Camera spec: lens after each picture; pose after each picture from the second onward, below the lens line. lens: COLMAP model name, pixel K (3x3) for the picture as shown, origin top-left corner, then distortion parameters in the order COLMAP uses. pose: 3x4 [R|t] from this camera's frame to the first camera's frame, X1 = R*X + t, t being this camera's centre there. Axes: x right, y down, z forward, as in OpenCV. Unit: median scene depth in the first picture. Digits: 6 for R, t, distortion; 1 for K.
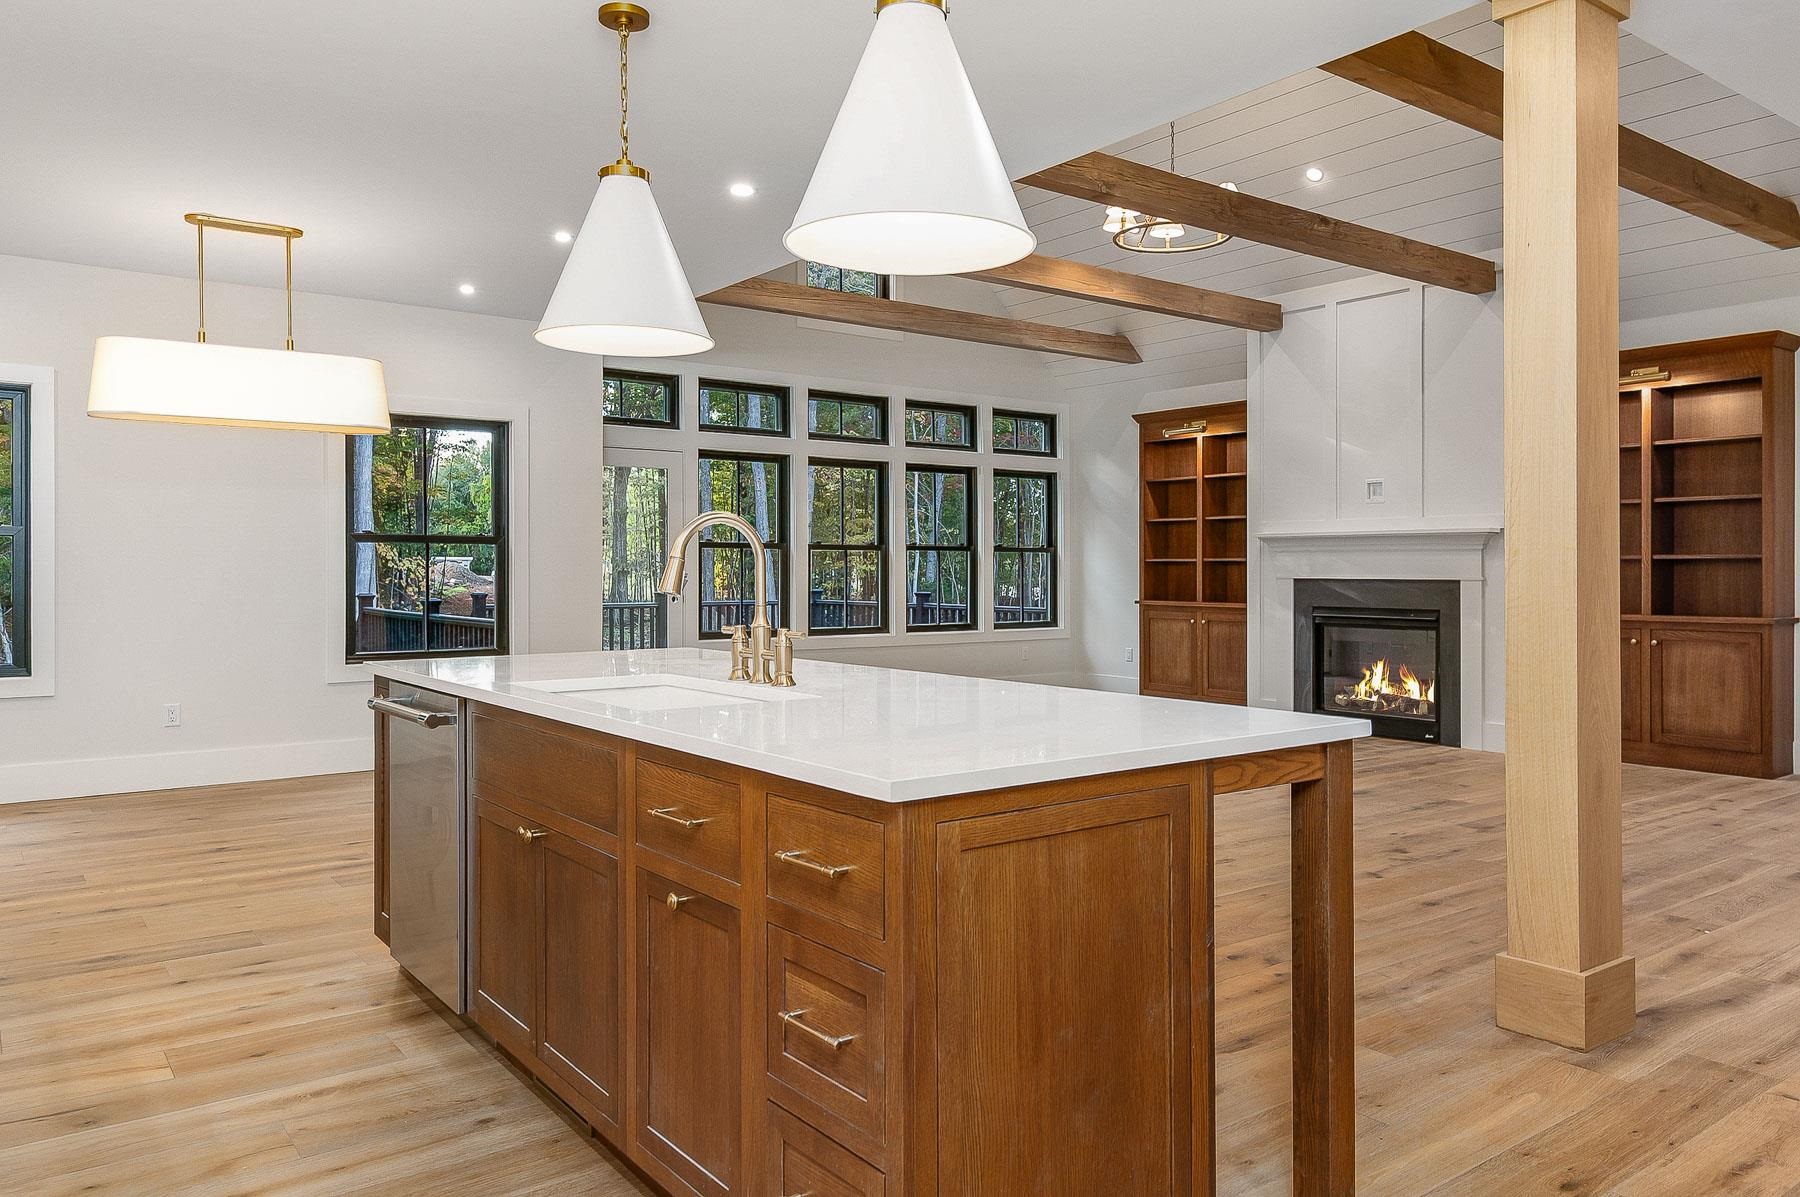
lens RADIAL K [[1249.7, 0, 900.9], [0, 1249.7, 563.4], [0, 0, 1]] dist [0.051303, -0.071012]
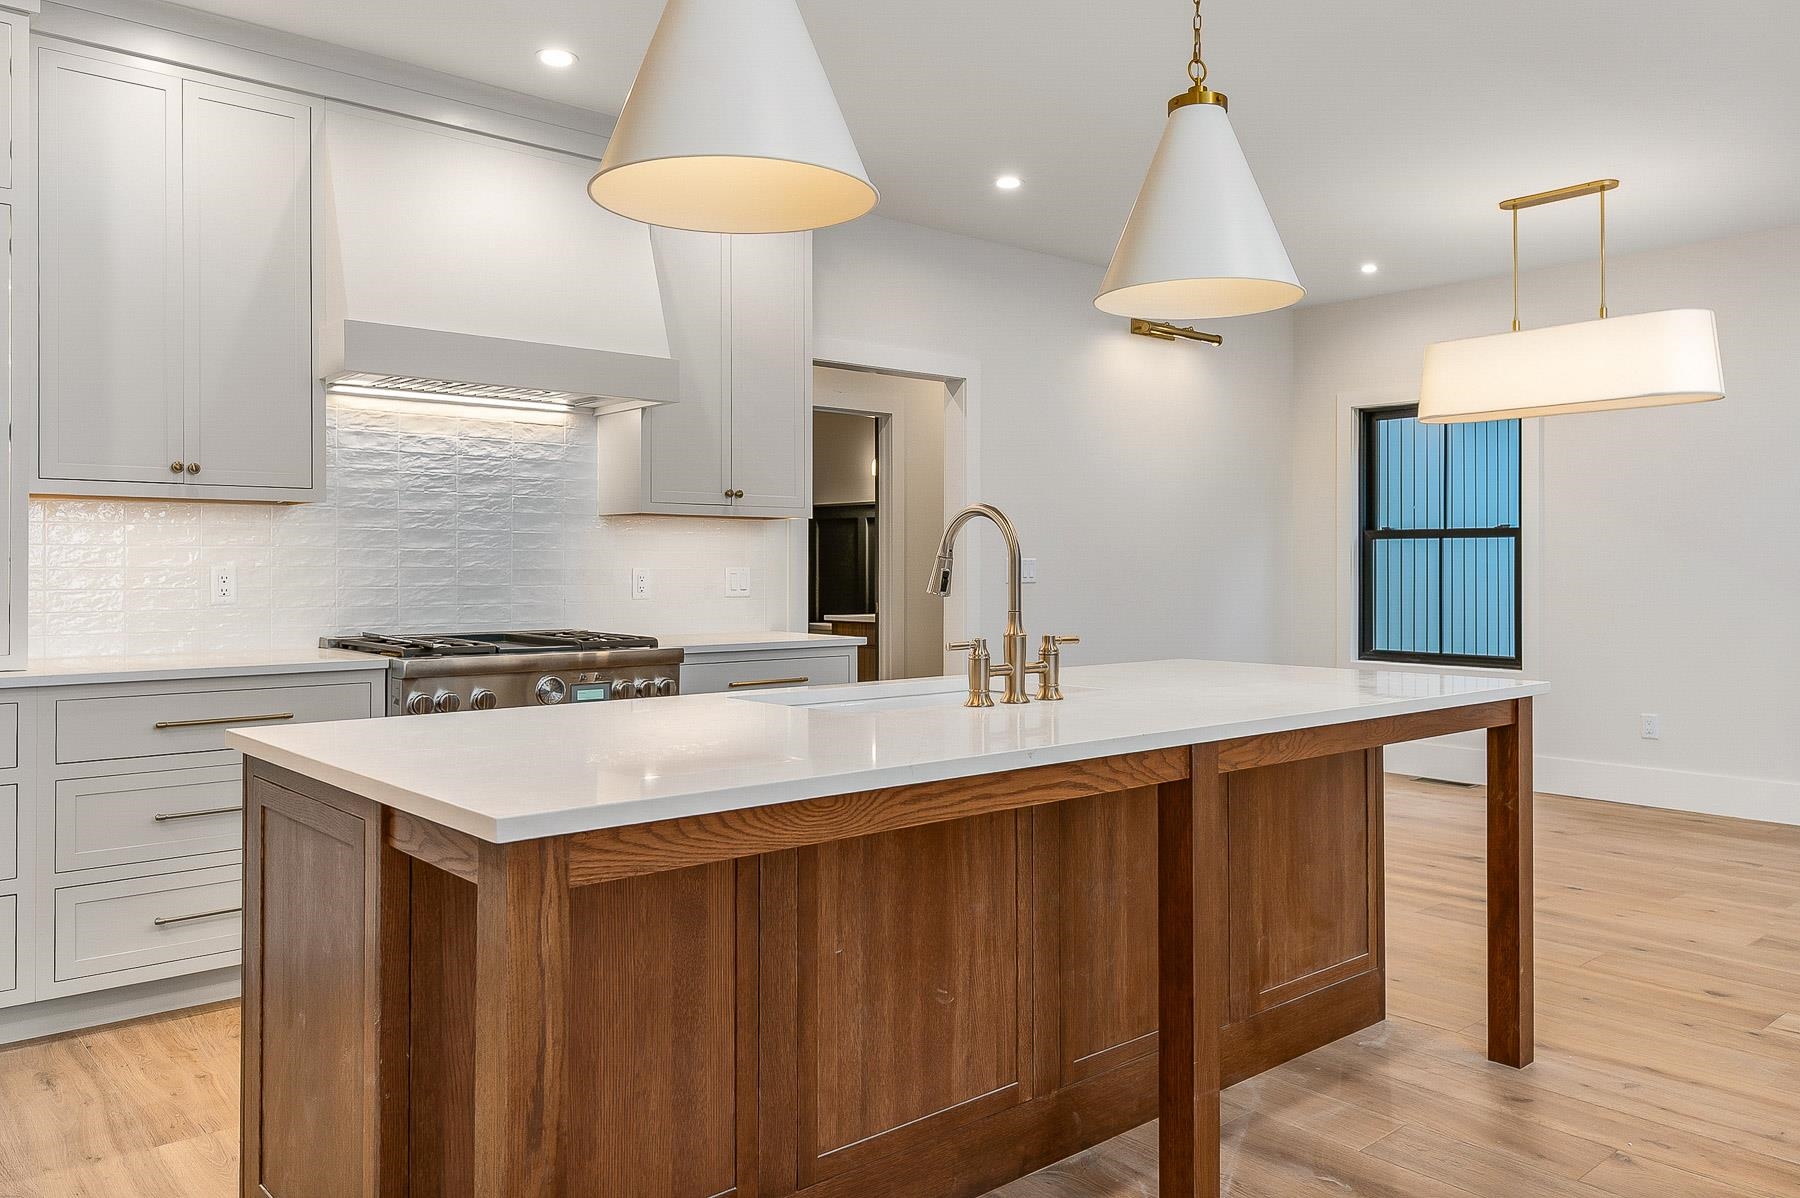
lens RADIAL K [[1317.6, 0, 901.7], [0, 1317.6, 561.3], [0, 0, 1]] dist [0.030600, -0.002749]
pose [[0.073163, -0.005499, -0.997305, 0.242457], [0.004163, 0.999978, -0.005209, 0.001313], [0.997311, -0.003771, 0.073184, 0.267586]]
